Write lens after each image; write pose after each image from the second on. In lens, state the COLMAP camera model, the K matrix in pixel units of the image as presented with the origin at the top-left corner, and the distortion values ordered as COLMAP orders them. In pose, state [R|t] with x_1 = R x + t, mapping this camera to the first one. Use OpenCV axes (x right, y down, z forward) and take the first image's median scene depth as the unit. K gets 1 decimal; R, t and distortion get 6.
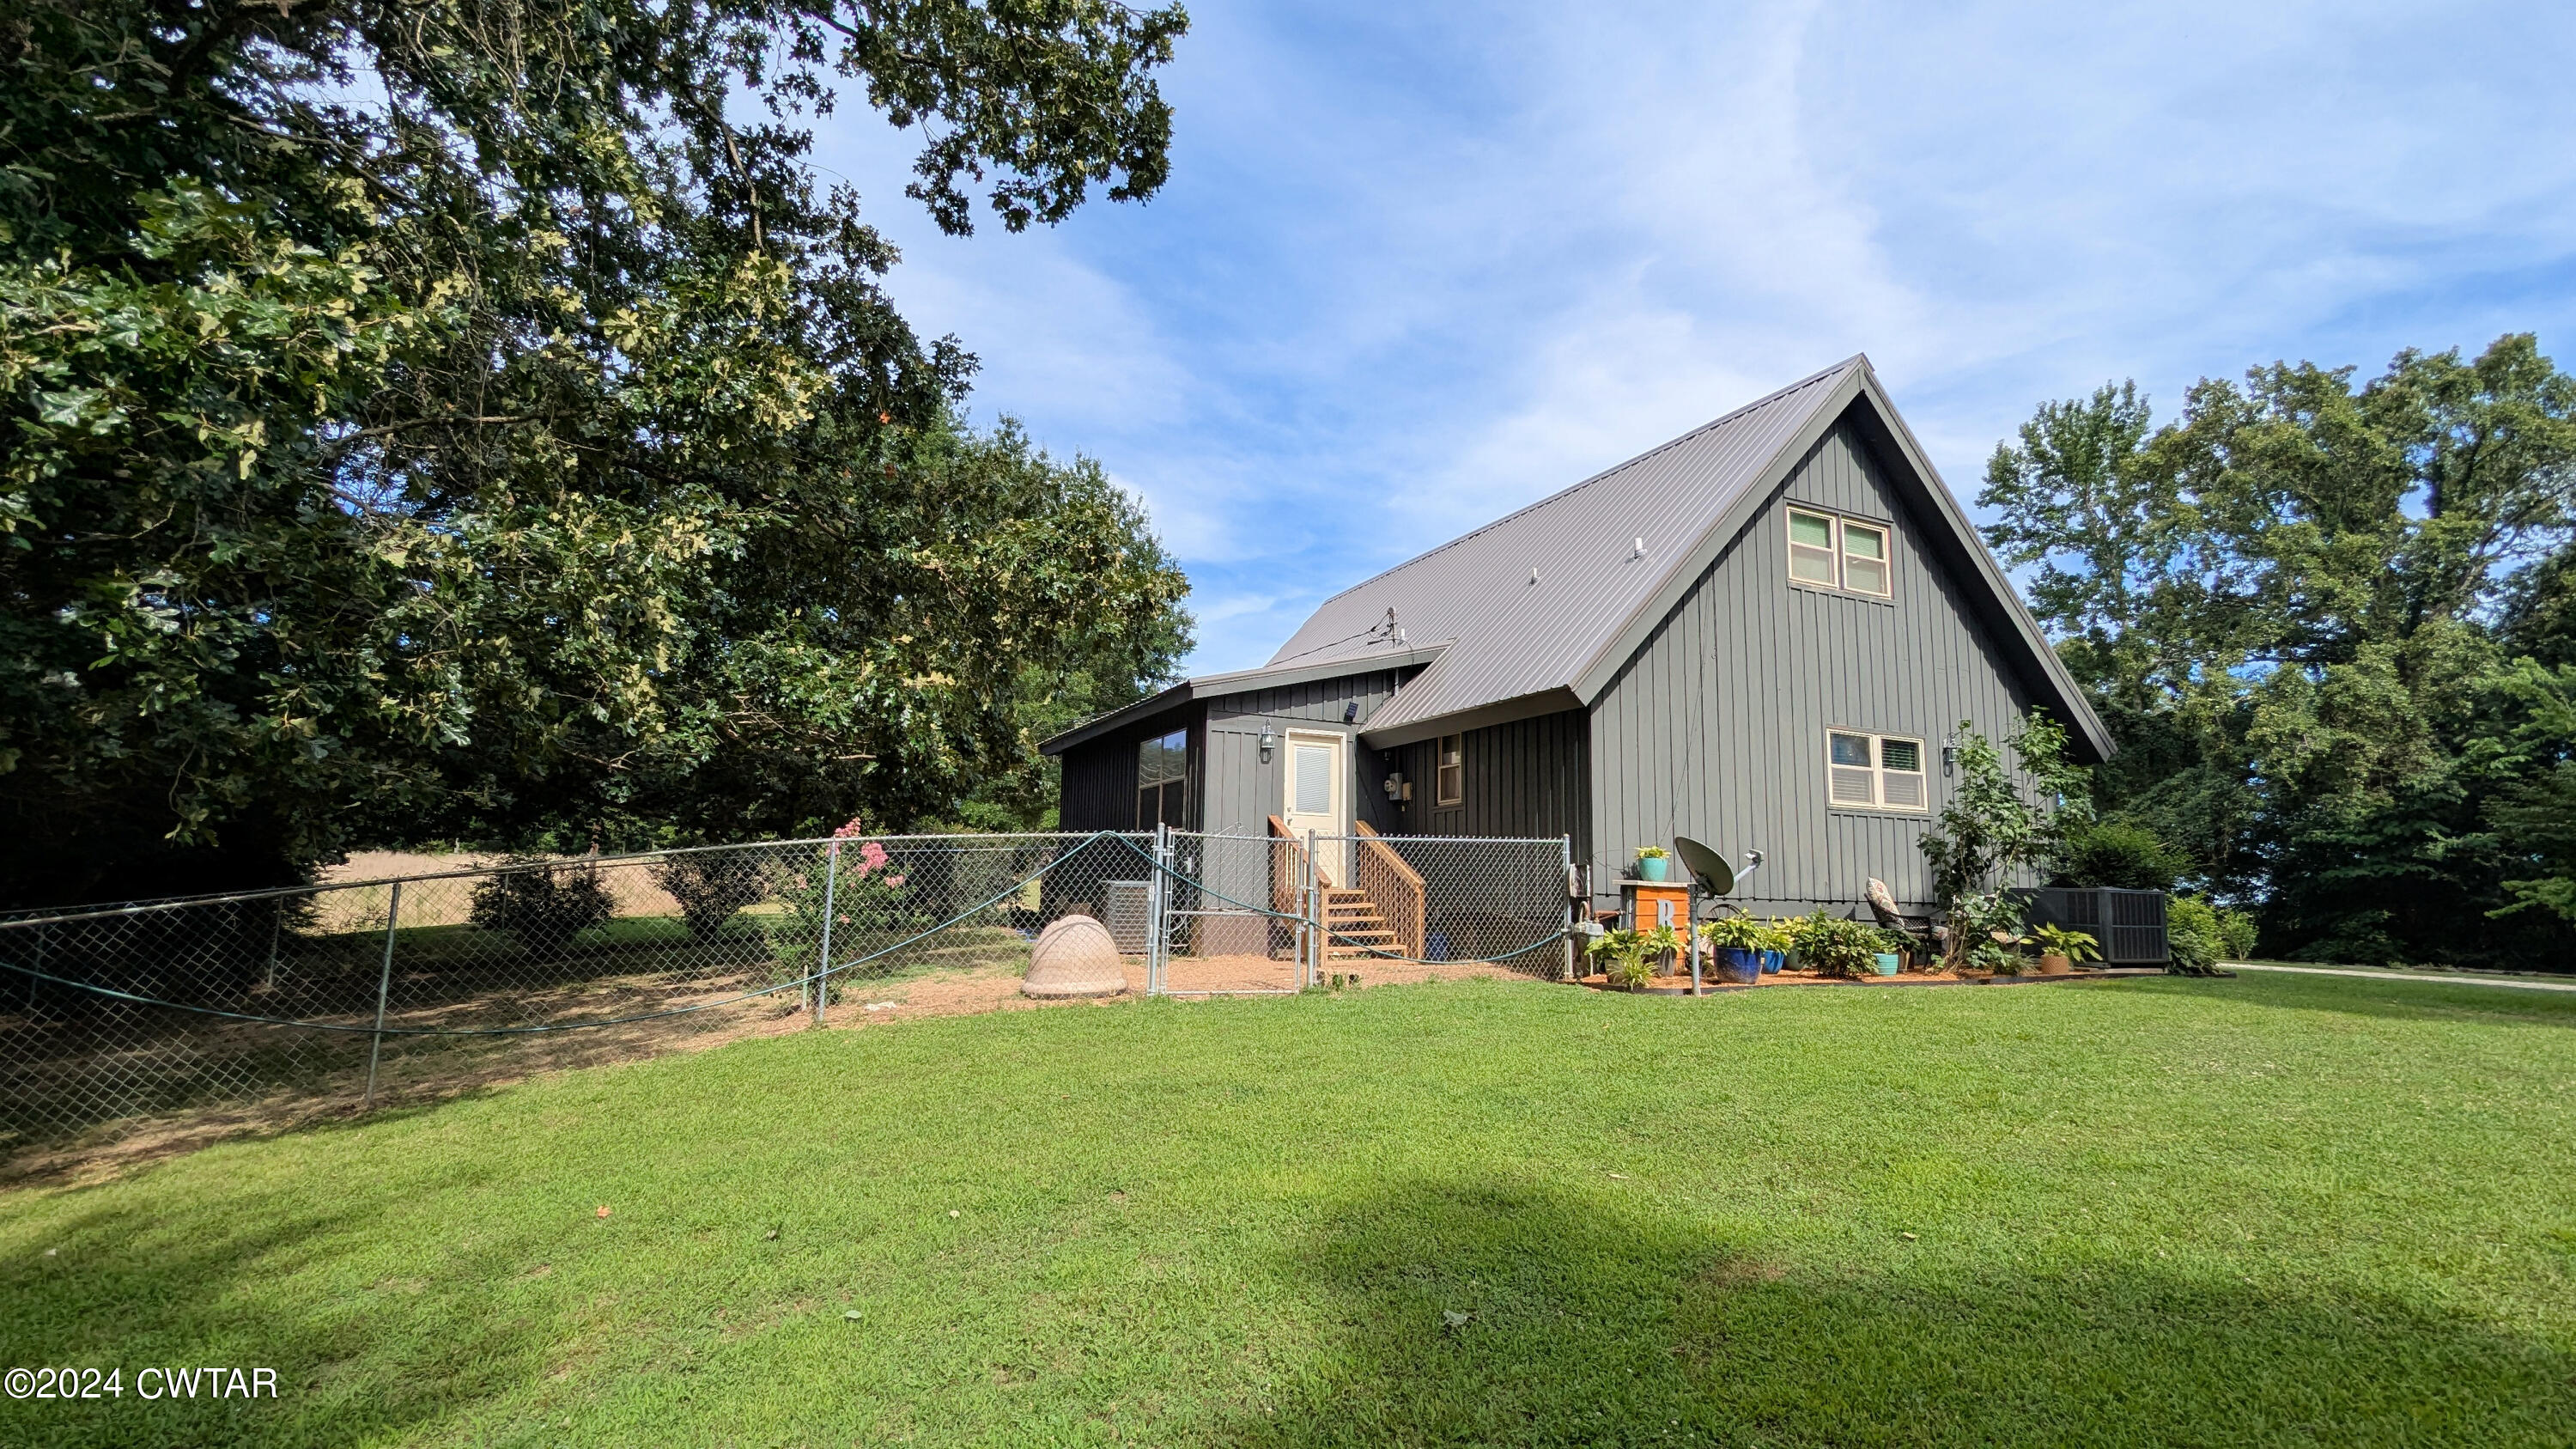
lens RADIAL K [[1212.7, 0, 1286.7], [0, 1212.7, 725.9], [0, 0, 1]] dist [-0.002641, 0.000707]
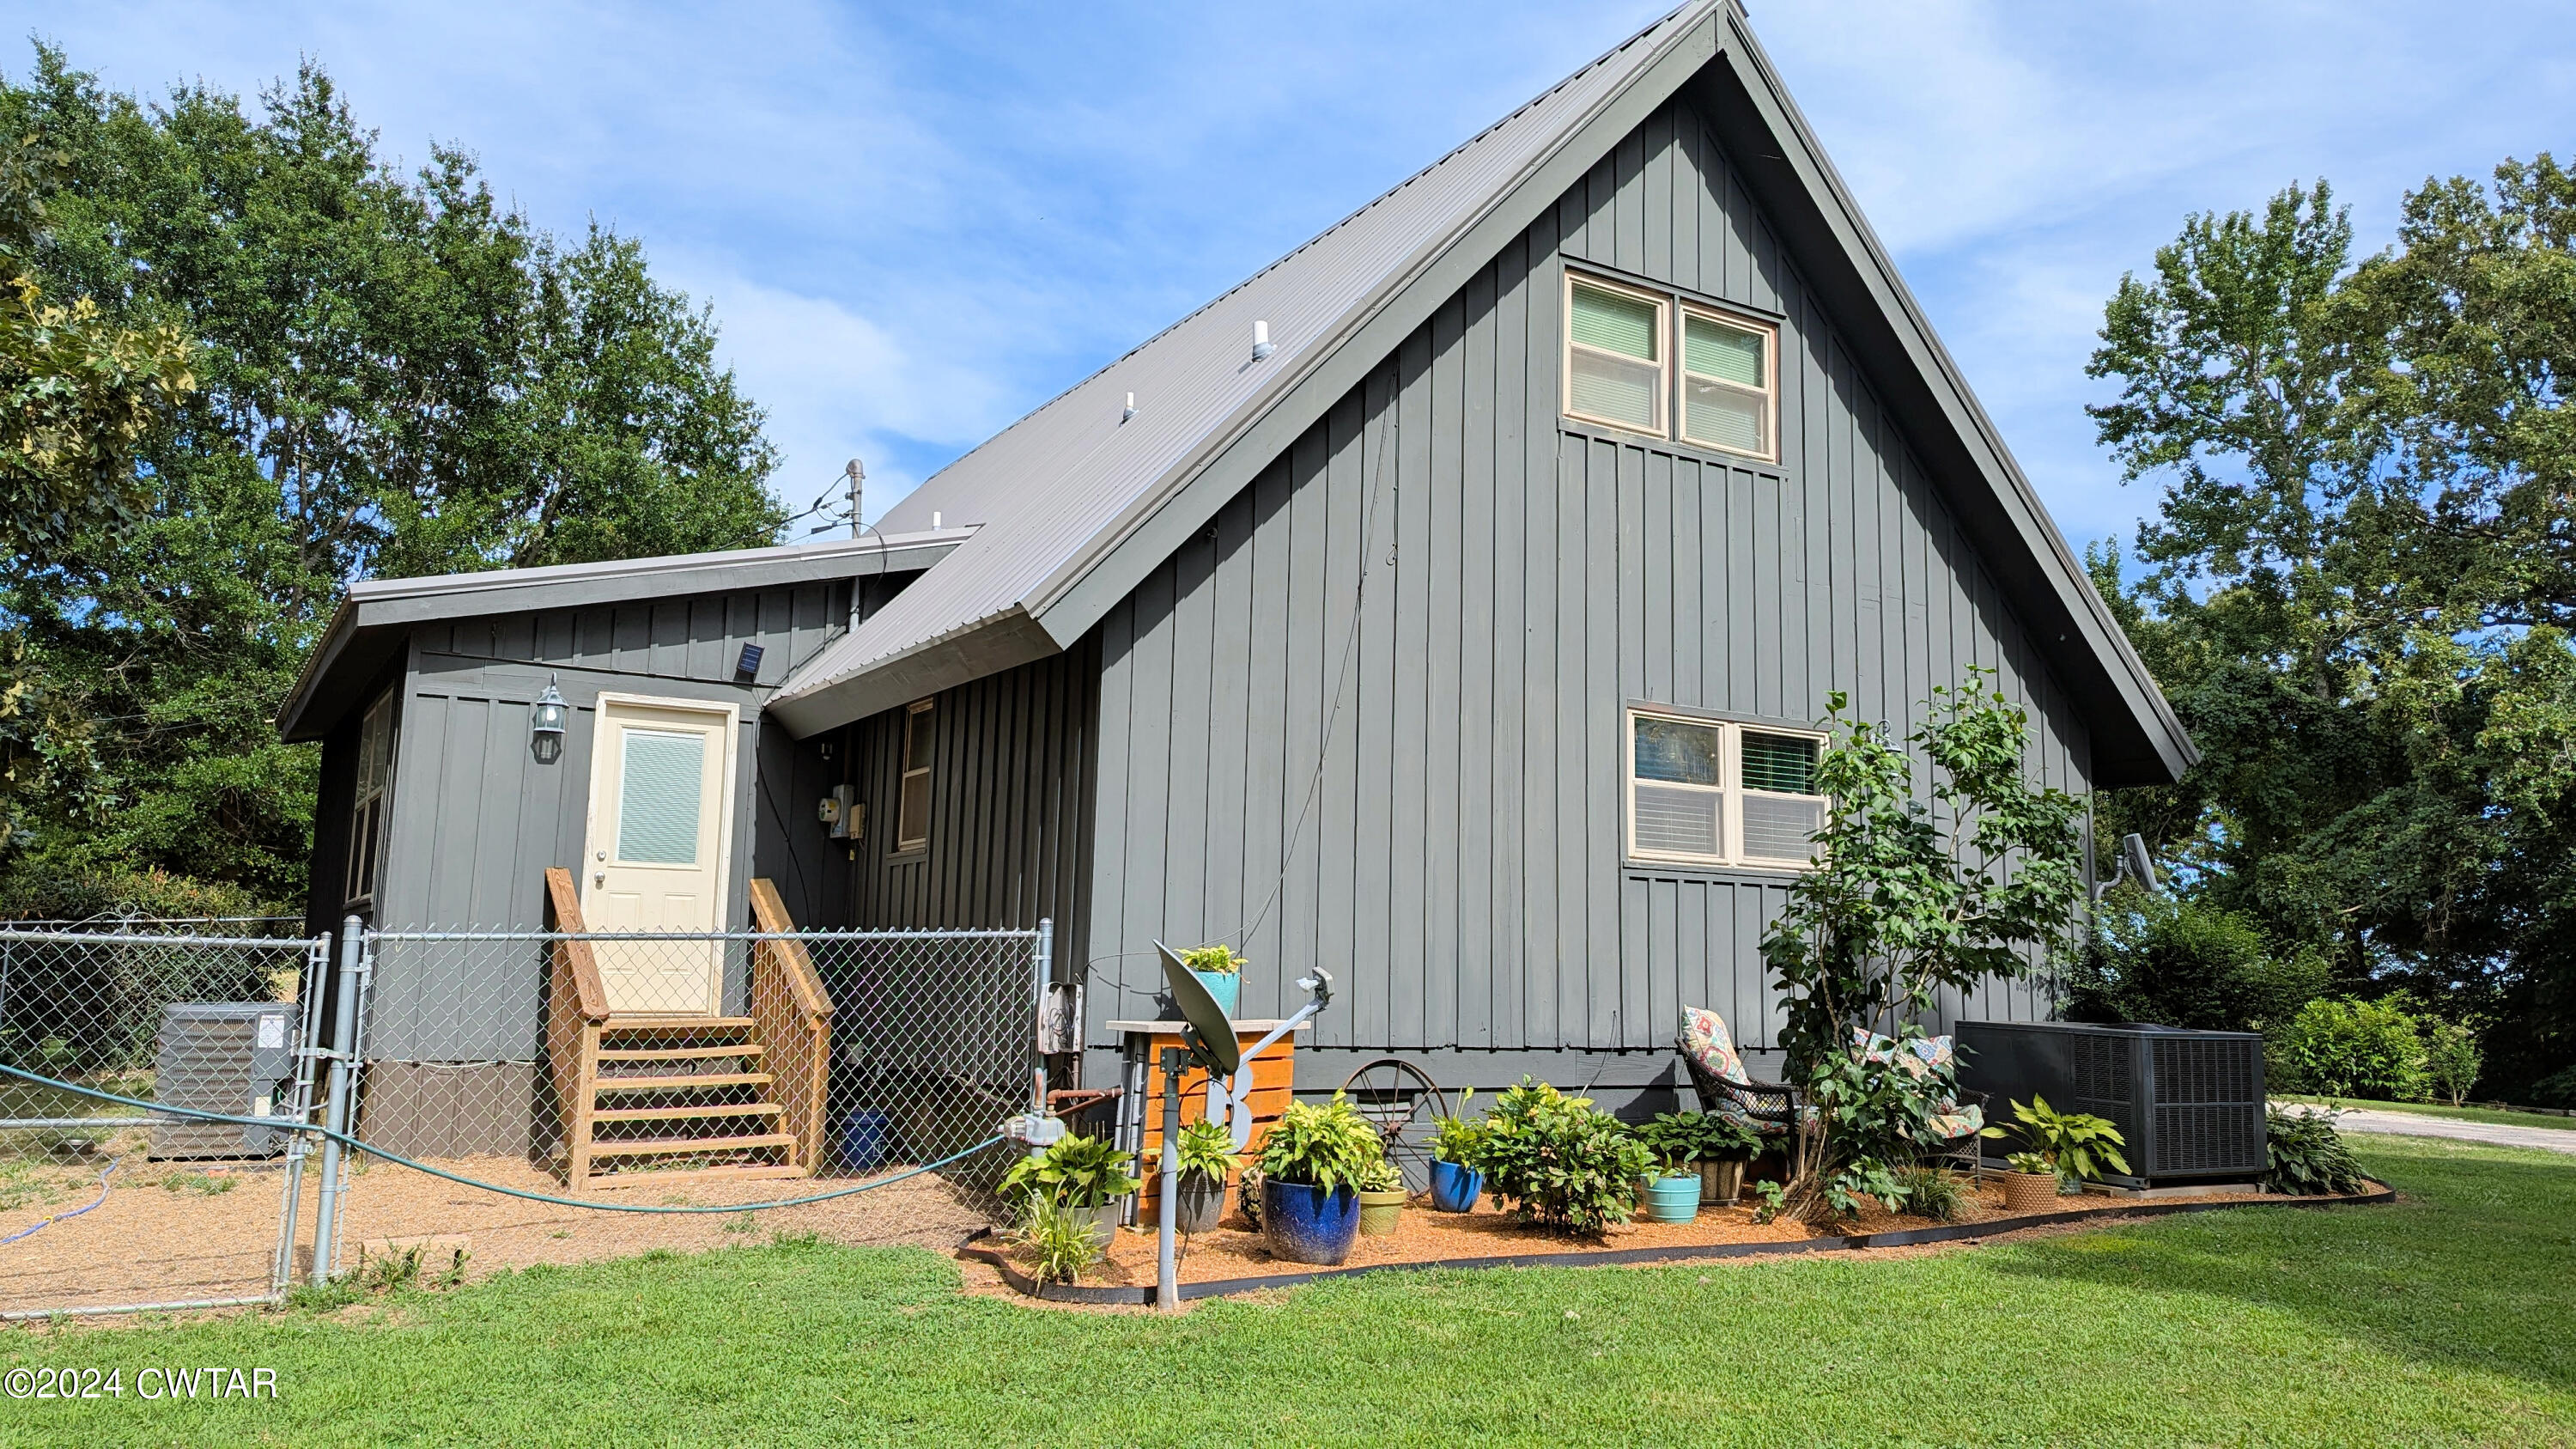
lens RADIAL K [[1841.3, 0, 1287.6], [0, 1841.3, 710.6], [0, 0, 1]] dist [0.051658, -0.024379]
pose [[0.995382, 0.016059, 0.094645, 0.079244], [-0.016315, 0.999865, 0.001934, 0.001266], [-0.094601, -0.003469, 0.995509, 0.083303]]
